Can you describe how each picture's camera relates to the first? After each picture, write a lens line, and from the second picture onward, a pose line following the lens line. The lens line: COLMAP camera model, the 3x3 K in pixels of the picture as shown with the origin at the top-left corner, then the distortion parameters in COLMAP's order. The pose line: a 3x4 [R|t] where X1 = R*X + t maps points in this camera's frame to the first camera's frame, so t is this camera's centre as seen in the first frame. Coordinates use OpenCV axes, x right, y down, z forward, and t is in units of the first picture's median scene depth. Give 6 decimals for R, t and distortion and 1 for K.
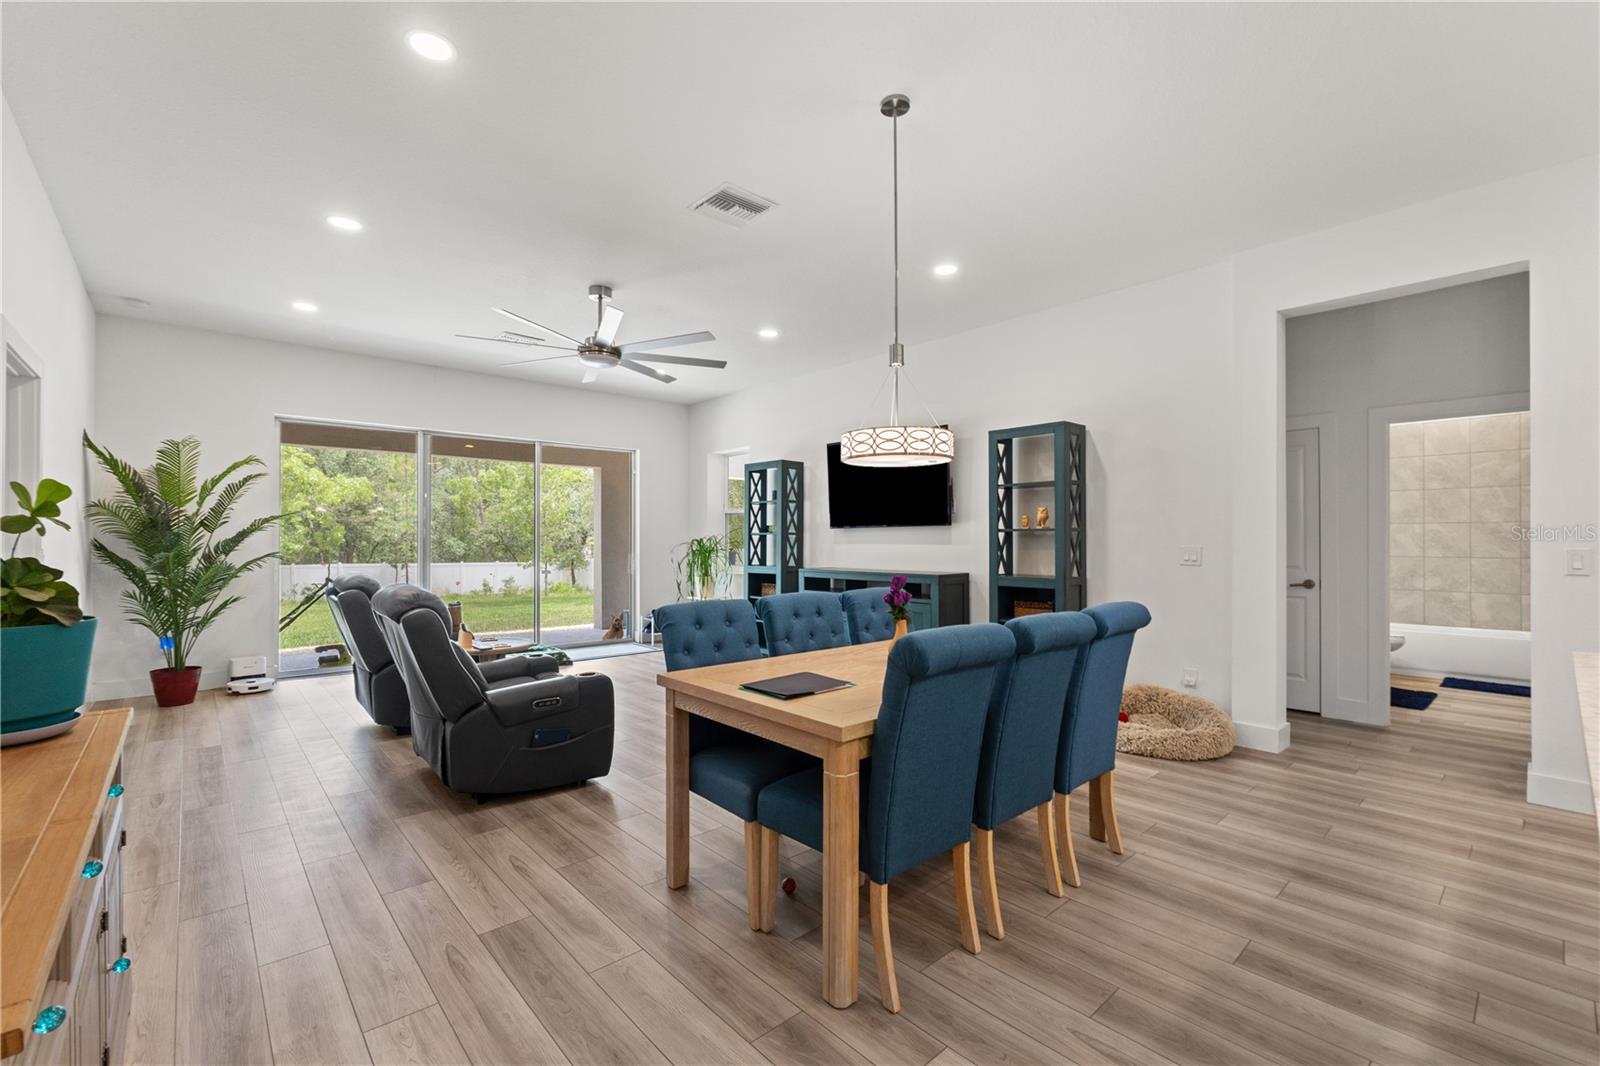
lens RADIAL K [[689.9, 0, 801.6], [0, 689.9, 535.9], [0, 0, 1]] dist [-0.003289, -0.000068]
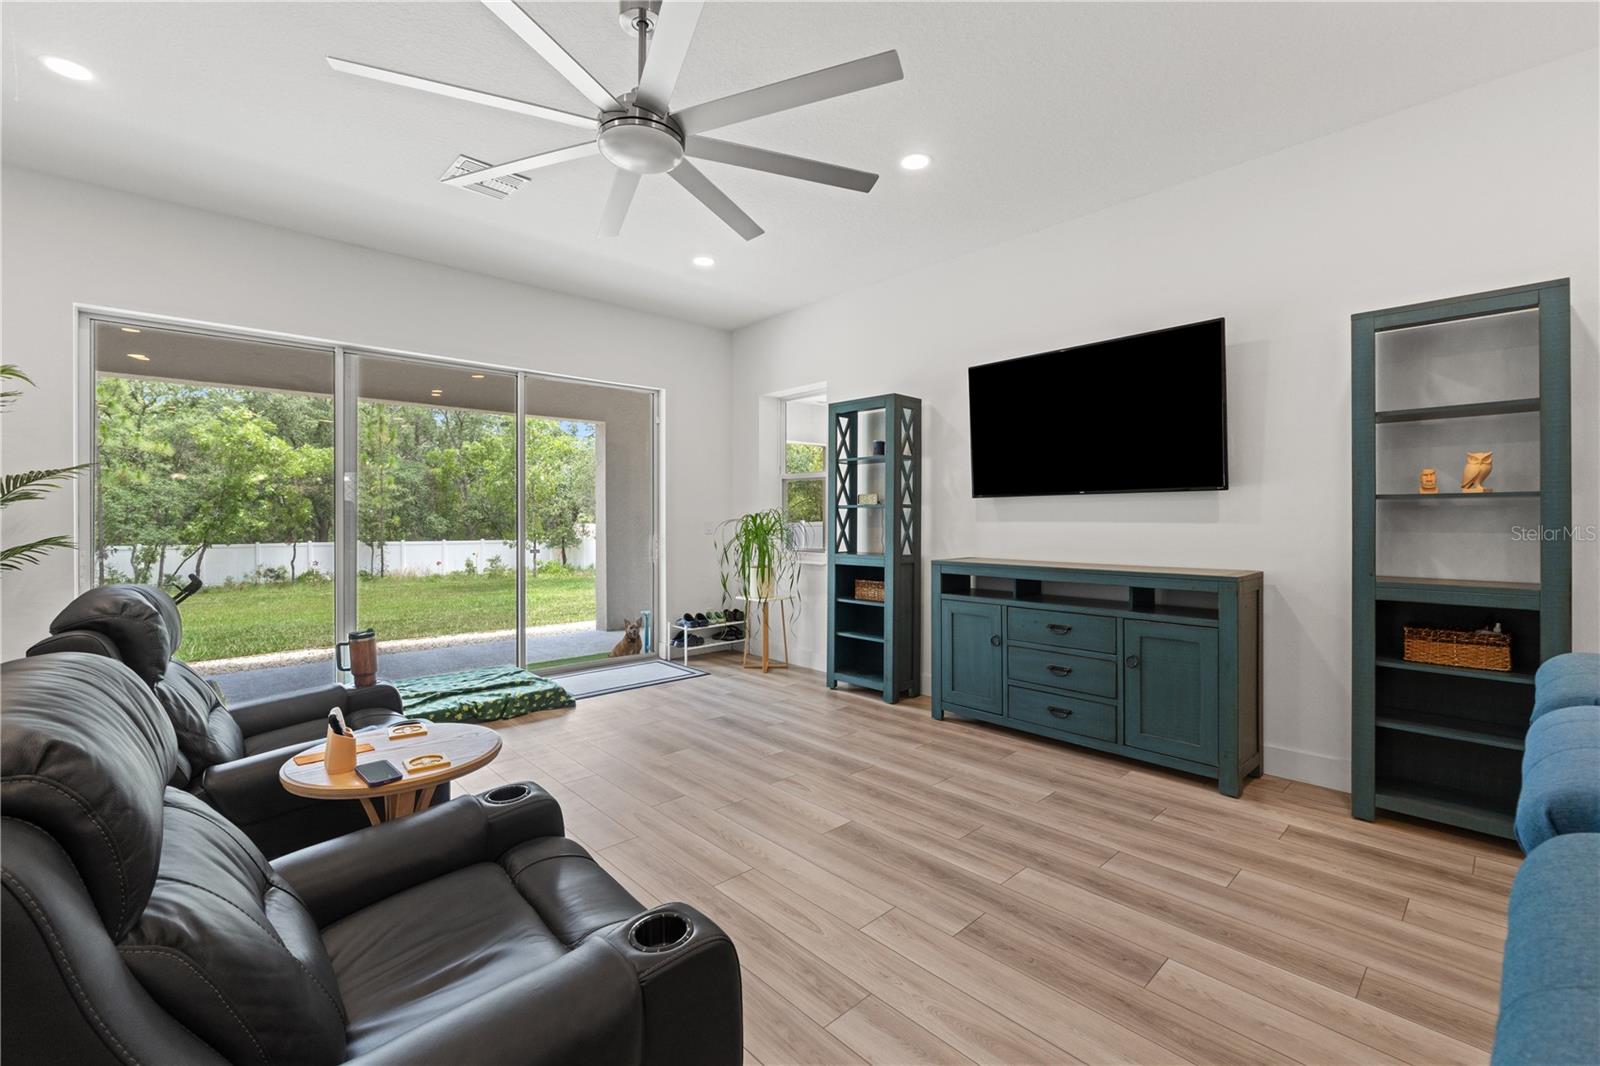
lens RADIAL K [[689.9, 0, 804.3], [0, 689.9, 517.5], [0, 0, 1]] dist [-0.003289, -0.000068]
pose [[0.999843, -0.000129, 0.017704, -0.118260], [-0.000002, 0.999973, 0.007412, 0.002703], [-0.017704, -0.007411, 0.999816, 0.322056]]
